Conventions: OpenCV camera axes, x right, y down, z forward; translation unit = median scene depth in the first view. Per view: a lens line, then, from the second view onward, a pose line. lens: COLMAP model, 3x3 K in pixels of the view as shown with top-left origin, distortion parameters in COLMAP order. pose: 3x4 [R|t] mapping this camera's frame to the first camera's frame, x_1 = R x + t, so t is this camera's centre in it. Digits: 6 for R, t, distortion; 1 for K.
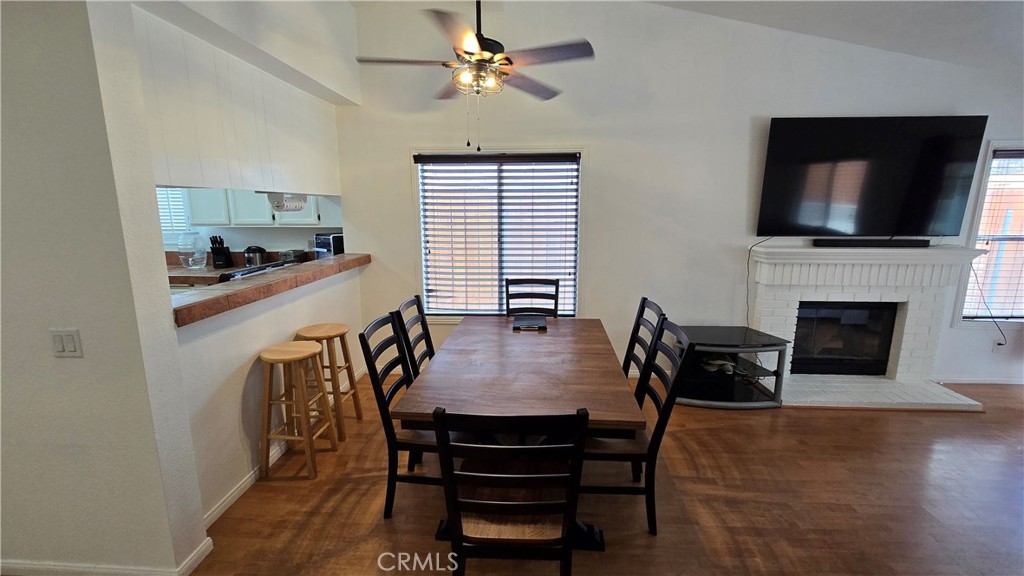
lens RADIAL K [[417.6, 0, 510.1], [0, 417.6, 285.1], [0, 0, 1]] dist [-0.003898, 0.001349]
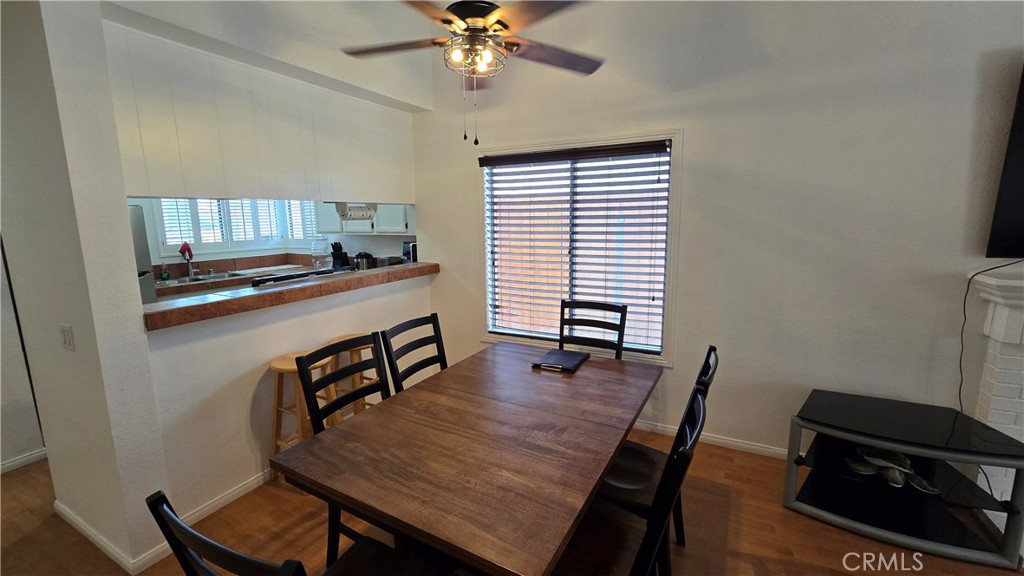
lens RADIAL K [[417.6, 0, 512.1], [0, 417.6, 283.8], [0, 0, 1]] dist [-0.003898, 0.001349]
pose [[0.911313, 0.055171, -0.408001, 0.225355], [-0.063376, 0.997968, -0.006610, -0.033733], [0.406807, 0.031881, 0.912958, 0.200629]]
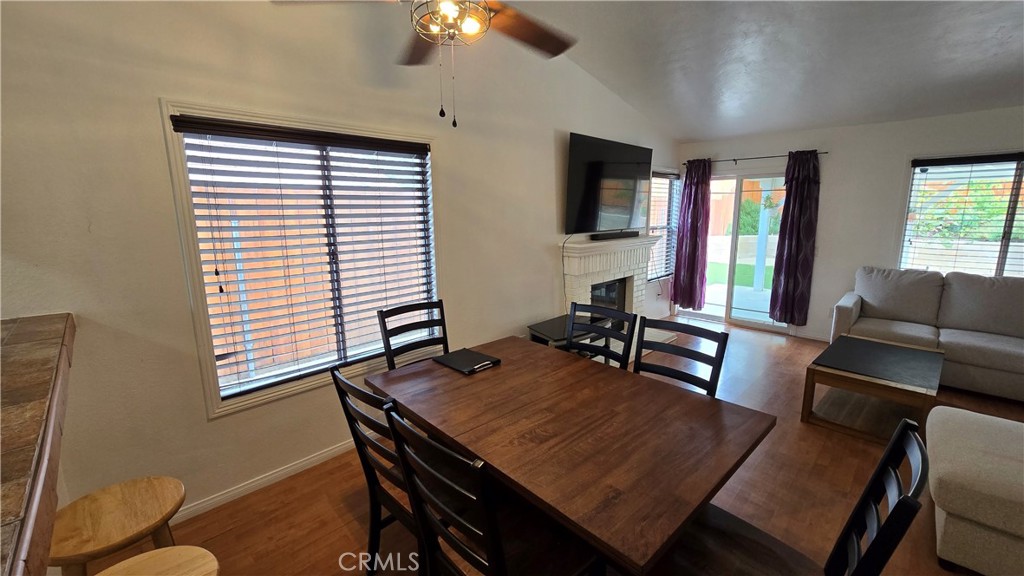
lens RADIAL K [[417.6, 0, 509.8], [0, 417.6, 284.8], [0, 0, 1]] dist [-0.003898, 0.001349]
pose [[0.670096, -0.136760, 0.729567, -0.363717], [0.142972, 0.988256, 0.053935, -0.063461], [-0.728375, 0.068166, 0.681779, 0.335644]]
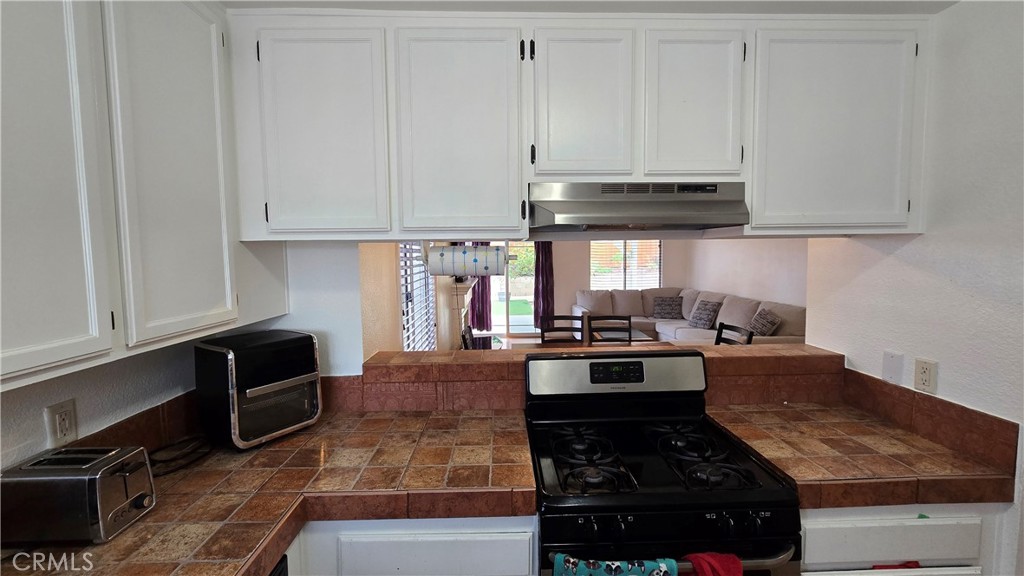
lens RADIAL K [[417.6, 0, 512.3], [0, 417.6, 284.8], [0, 0, 1]] dist [-0.003898, 0.001349]
pose [[-0.081794, -0.068507, 0.994292, -0.913855], [0.191730, 0.977919, 0.083152, -0.177552], [-0.978033, 0.197437, -0.066853, 0.896609]]
